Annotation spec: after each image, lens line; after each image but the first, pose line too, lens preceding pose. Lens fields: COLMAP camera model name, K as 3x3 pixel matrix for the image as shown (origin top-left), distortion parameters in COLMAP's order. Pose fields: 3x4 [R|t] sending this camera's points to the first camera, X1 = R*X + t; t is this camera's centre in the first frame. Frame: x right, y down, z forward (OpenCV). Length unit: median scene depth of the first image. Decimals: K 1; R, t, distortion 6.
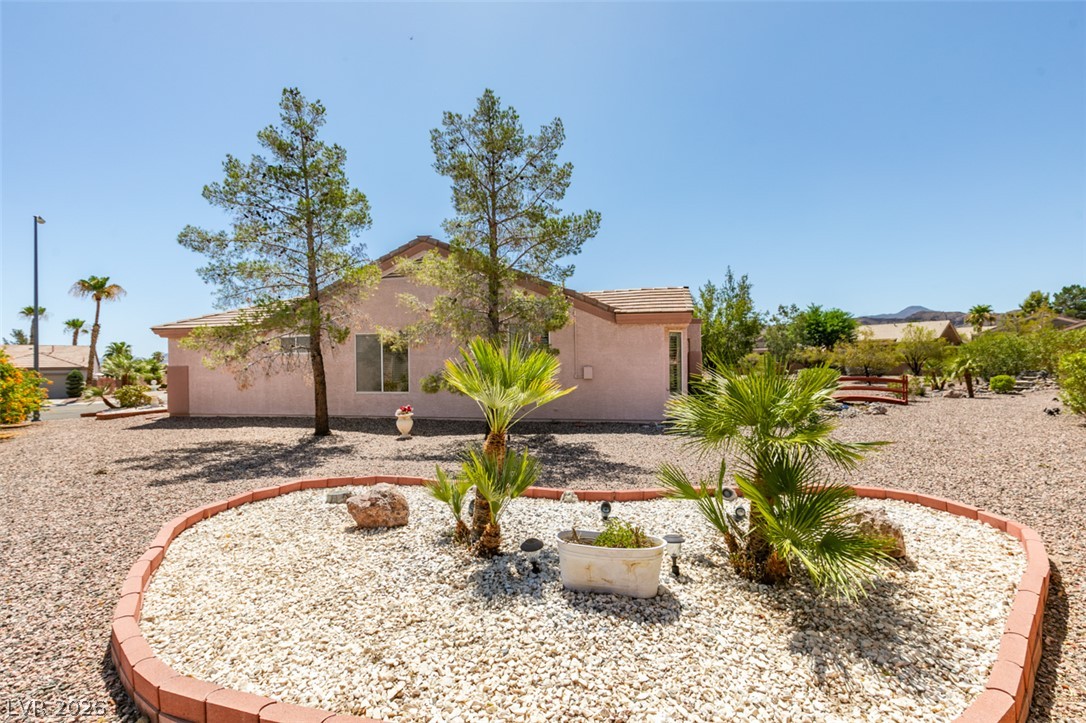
lens RADIAL K [[486.3, 0, 541.2], [0, 486.3, 364.0], [0, 0, 1]] dist [0.001392, -0.000764]
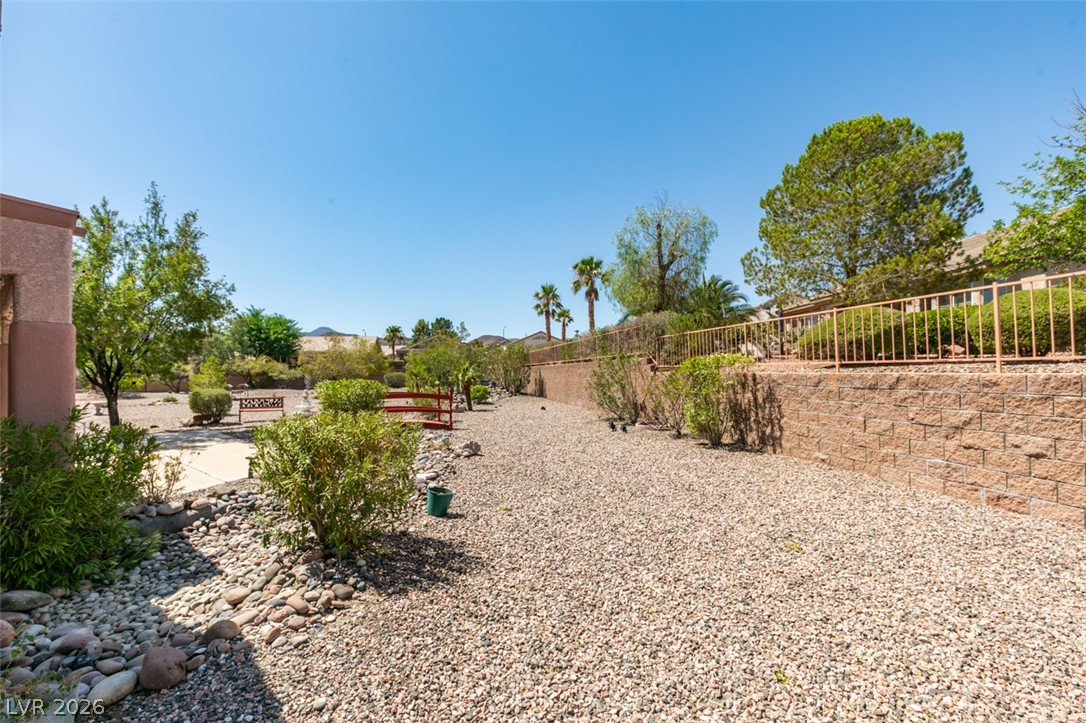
lens RADIAL K [[481.8, 0, 541.7], [0, 481.8, 367.7], [0, 0, 1]] dist [0.000368, -0.000111]
pose [[0.468339, 0.010447, 0.883487, 0.055096], [0.008694, 0.999827, -0.016432, 0.002264], [-0.883506, 0.015376, 0.468168, 0.169849]]
